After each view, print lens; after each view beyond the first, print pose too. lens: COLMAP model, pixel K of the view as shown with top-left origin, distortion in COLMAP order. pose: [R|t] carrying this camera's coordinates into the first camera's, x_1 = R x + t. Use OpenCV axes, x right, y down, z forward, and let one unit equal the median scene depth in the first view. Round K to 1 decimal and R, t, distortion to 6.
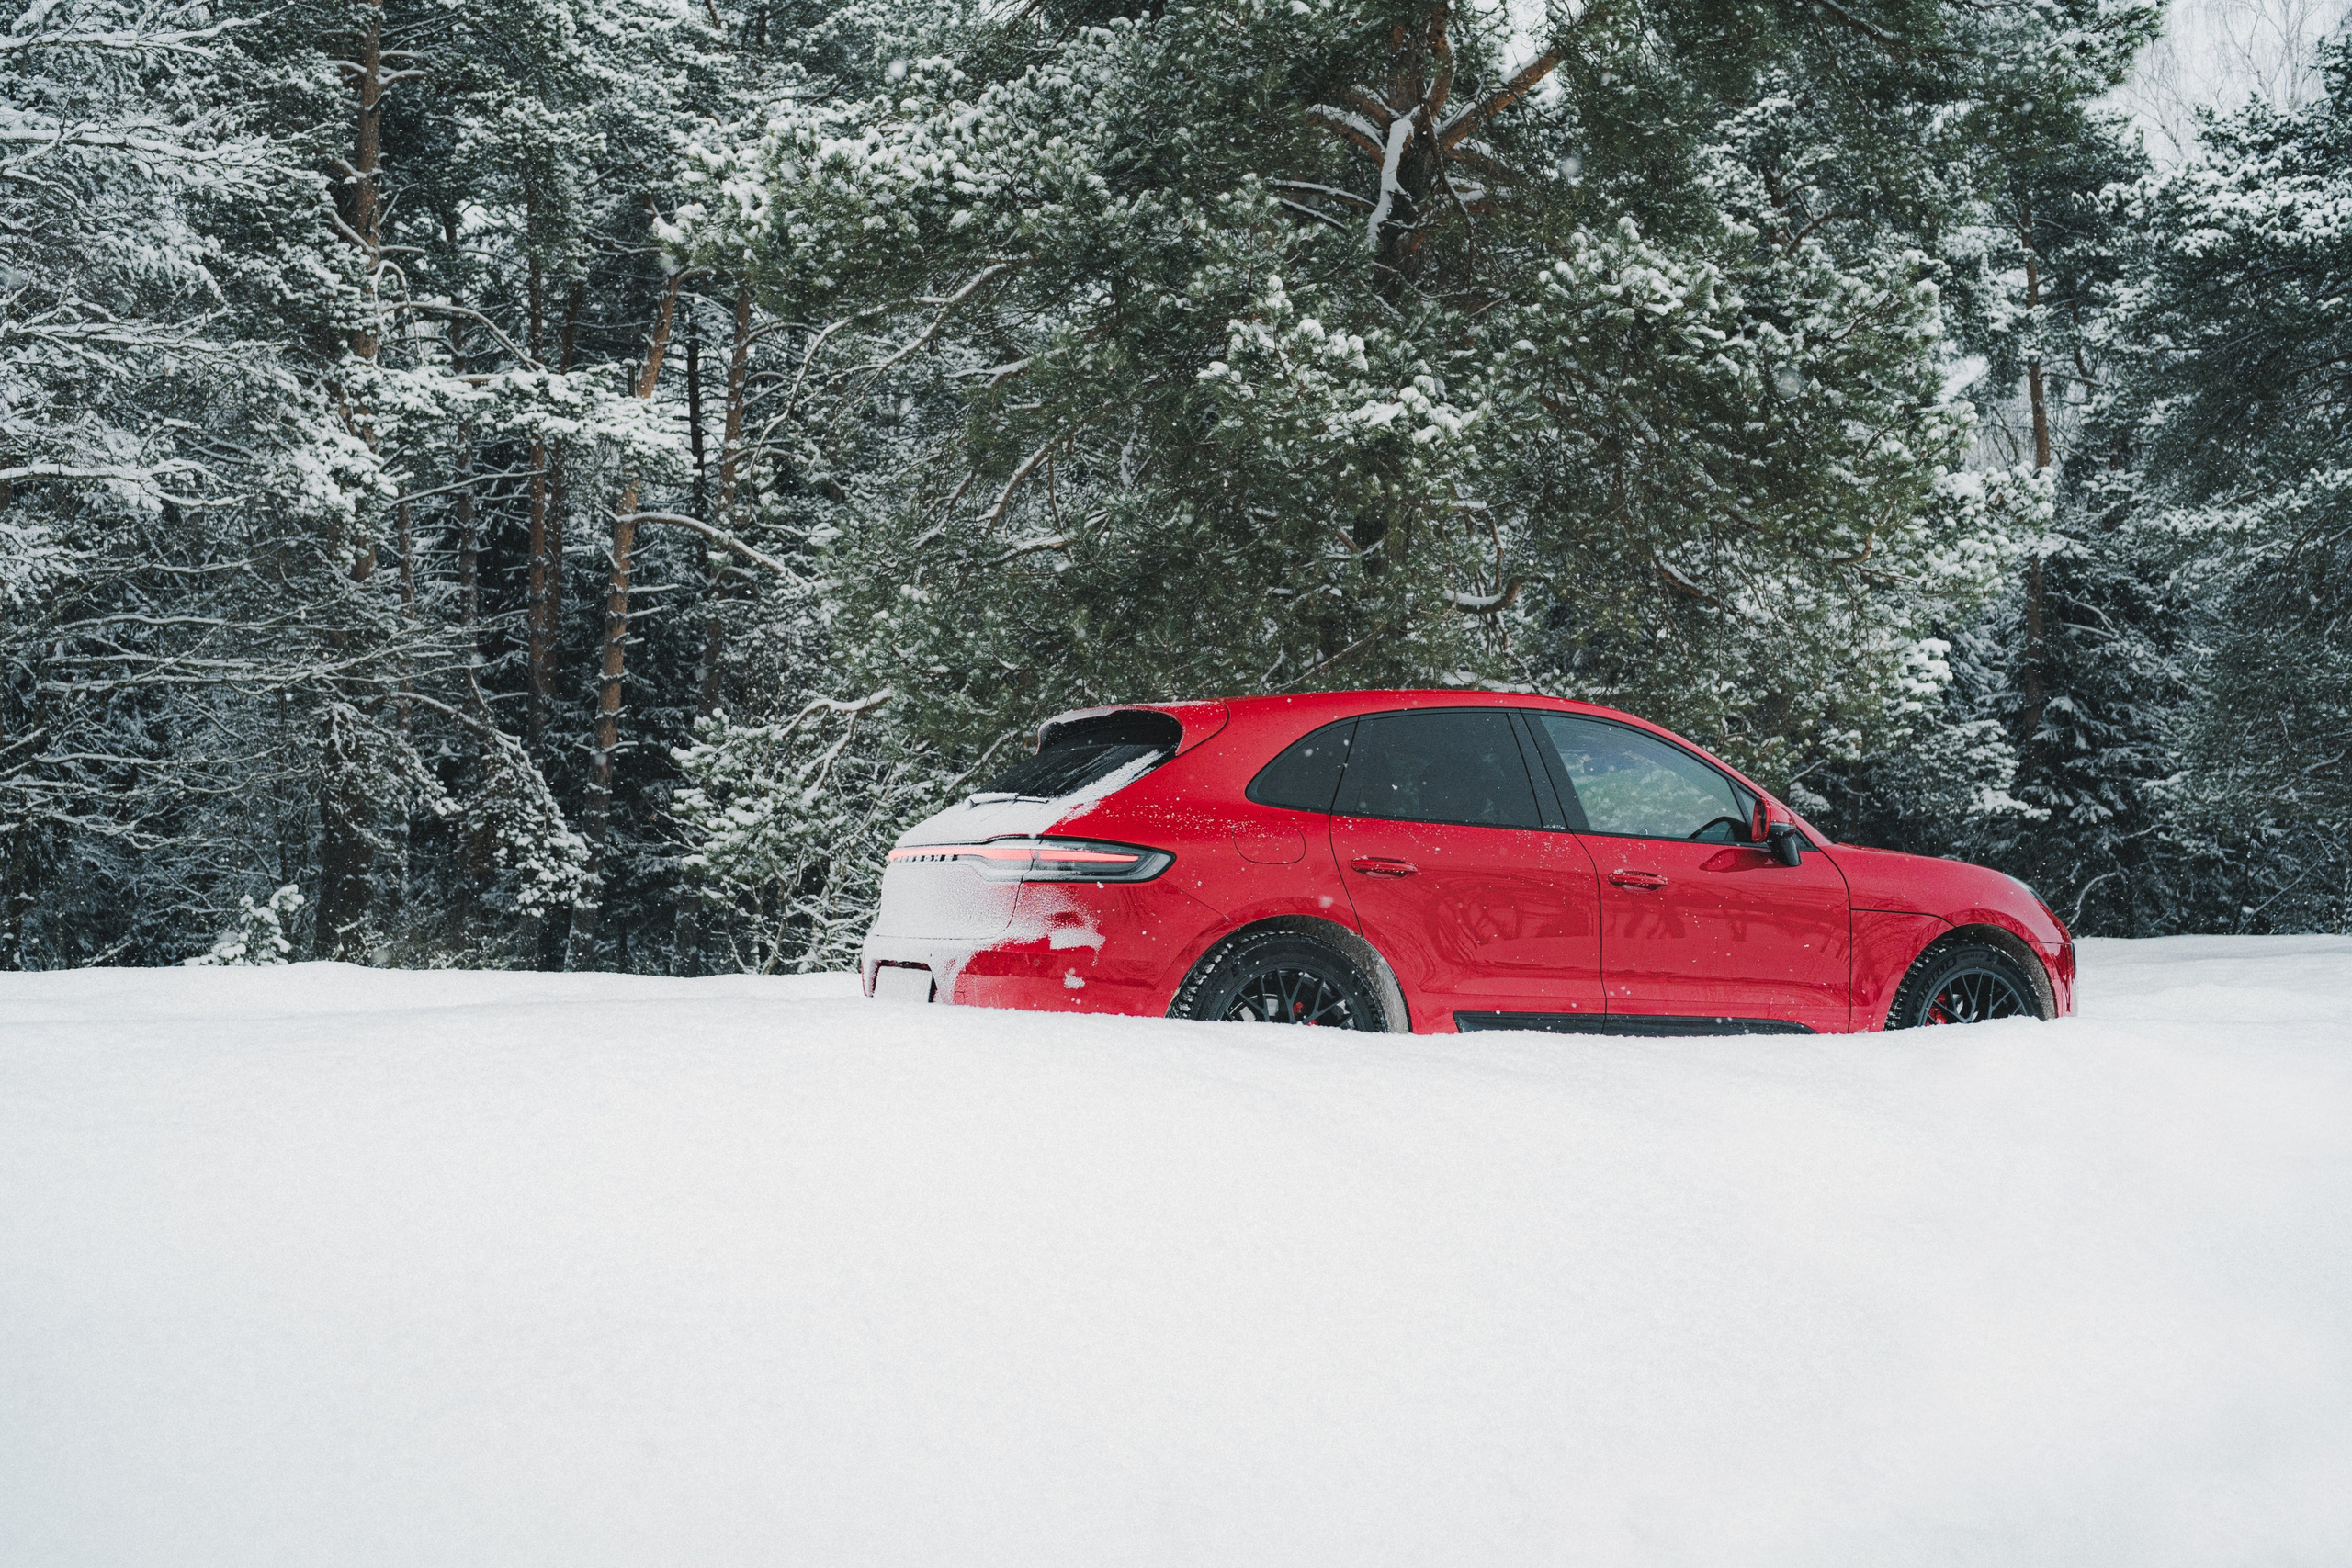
lens RADIAL K [[2301.5, 0, 1187.7], [0, 2301.5, 725.2], [0, 0, 1]] dist [-0.060127, 0.018360]
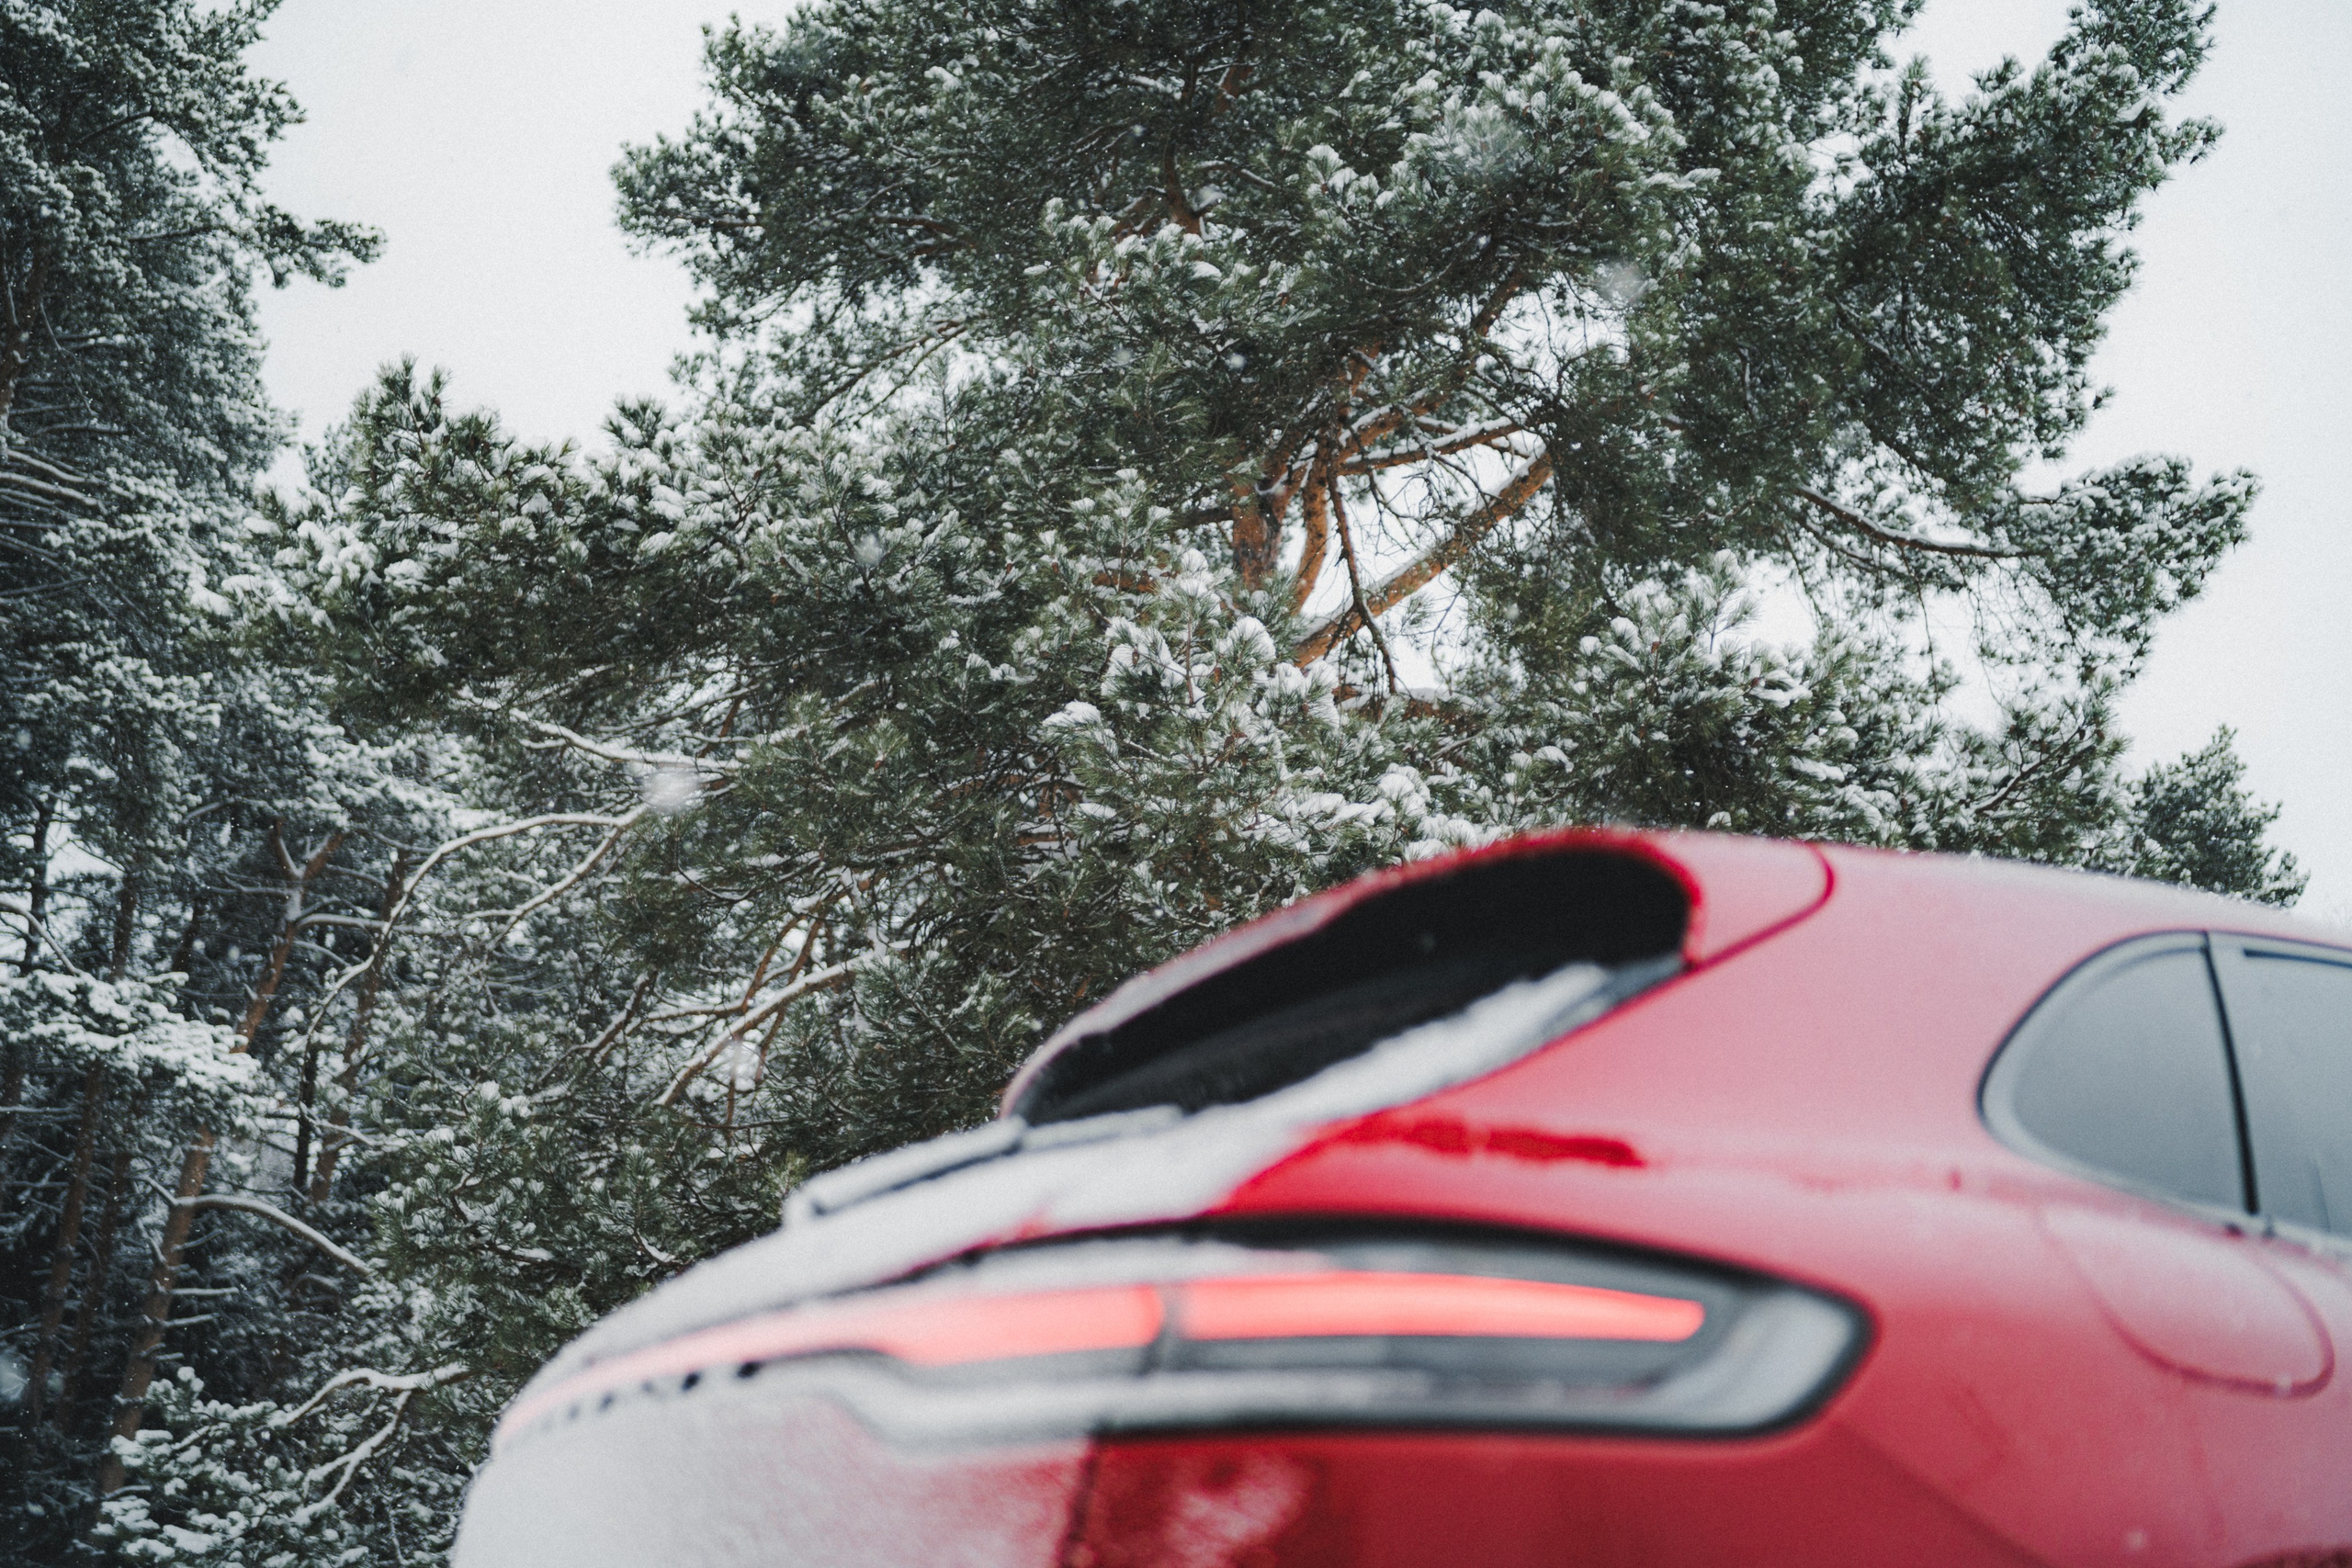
lens RADIAL K [[2301.5, 0, 1187.7], [0, 2301.5, 725.2], [0, 0, 1]] dist [-0.060127, 0.018360]
pose [[0.988436, 0.079957, 0.128849, -0.023402], [-0.031480, 0.939378, -0.341434, 0.031055], [-0.148338, 0.333429, 0.931032, 0.302091]]
